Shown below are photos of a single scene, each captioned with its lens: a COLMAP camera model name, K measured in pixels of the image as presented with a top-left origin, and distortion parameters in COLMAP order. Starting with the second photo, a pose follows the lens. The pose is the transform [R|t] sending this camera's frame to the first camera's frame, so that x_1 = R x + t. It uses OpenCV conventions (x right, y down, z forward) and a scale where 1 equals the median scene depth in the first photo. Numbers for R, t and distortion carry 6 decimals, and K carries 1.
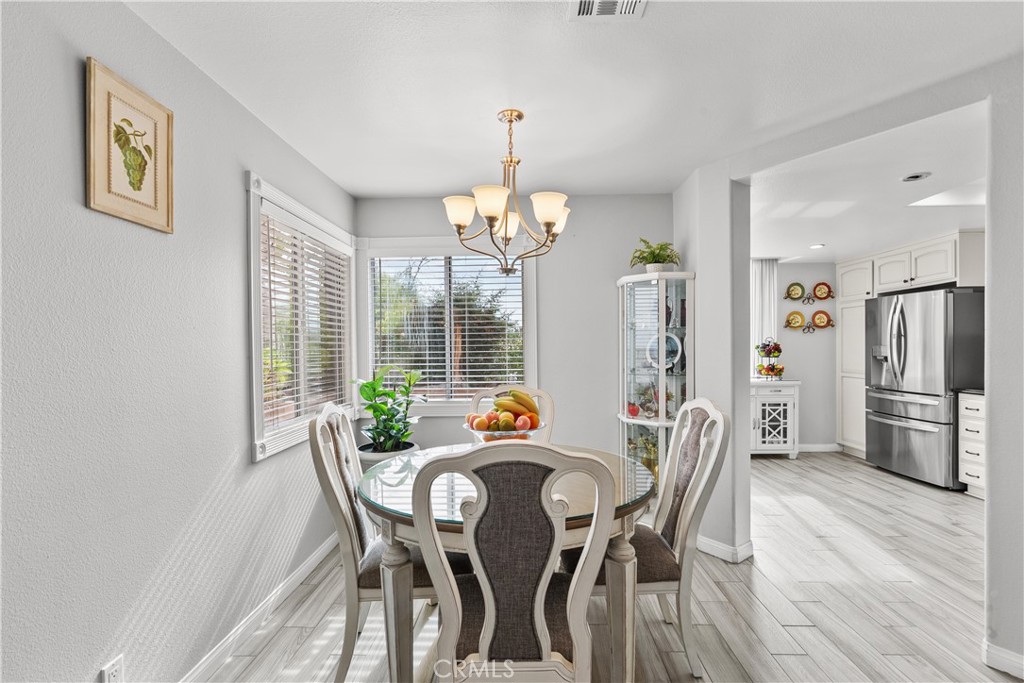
lens RADIAL K [[467.6, 0, 508.7], [0, 467.6, 350.9], [0, 0, 1]] dist [-0.005267, 0.003301]
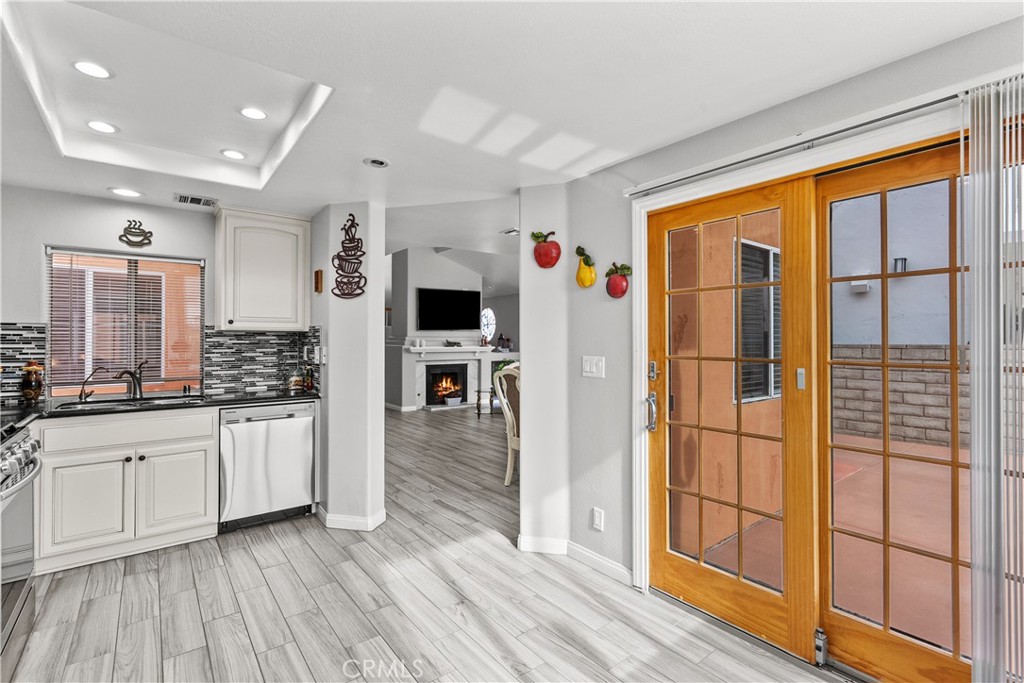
lens RADIAL K [[467.6, 0, 511.7], [0, 467.6, 338.3], [0, 0, 1]] dist [-0.005267, 0.003301]
pose [[-0.756095, 0.010227, -0.654382, 0.414547], [0.003762, 0.999929, 0.011280, -0.008873], [0.654451, 0.006066, -0.756080, 0.608798]]
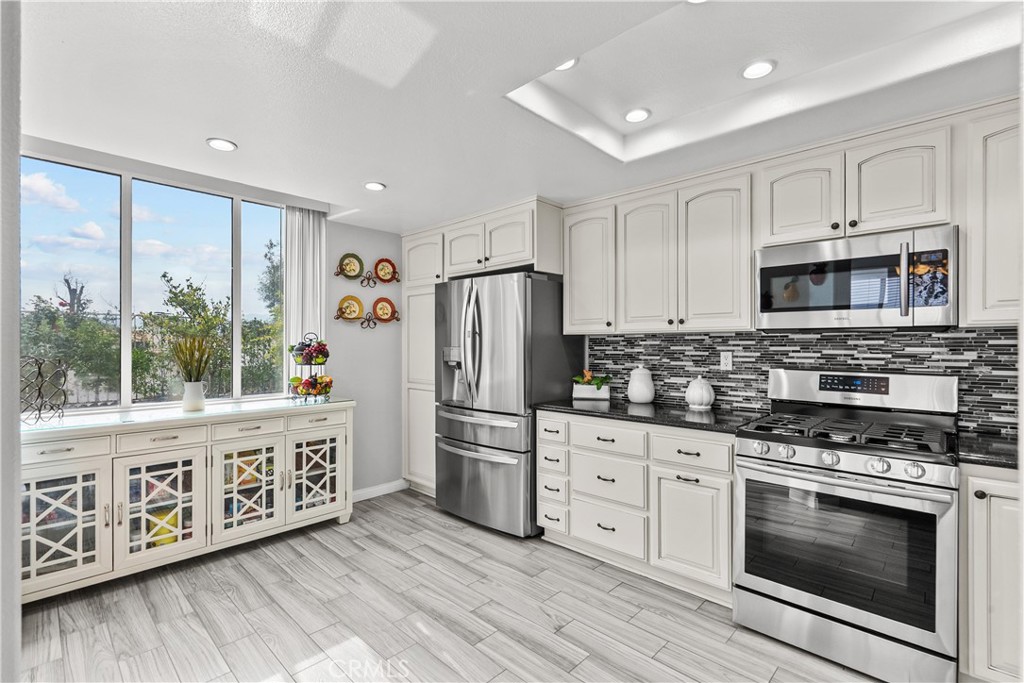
lens RADIAL K [[467.6, 0, 515.0], [0, 467.6, 342.7], [0, 0, 1]] dist [-0.005267, 0.003301]
pose [[0.662532, 0.010114, 0.748965, 0.299237], [0.002454, 0.999874, -0.015673, -0.006037], [-0.749029, 0.012222, 0.662424, 0.422347]]
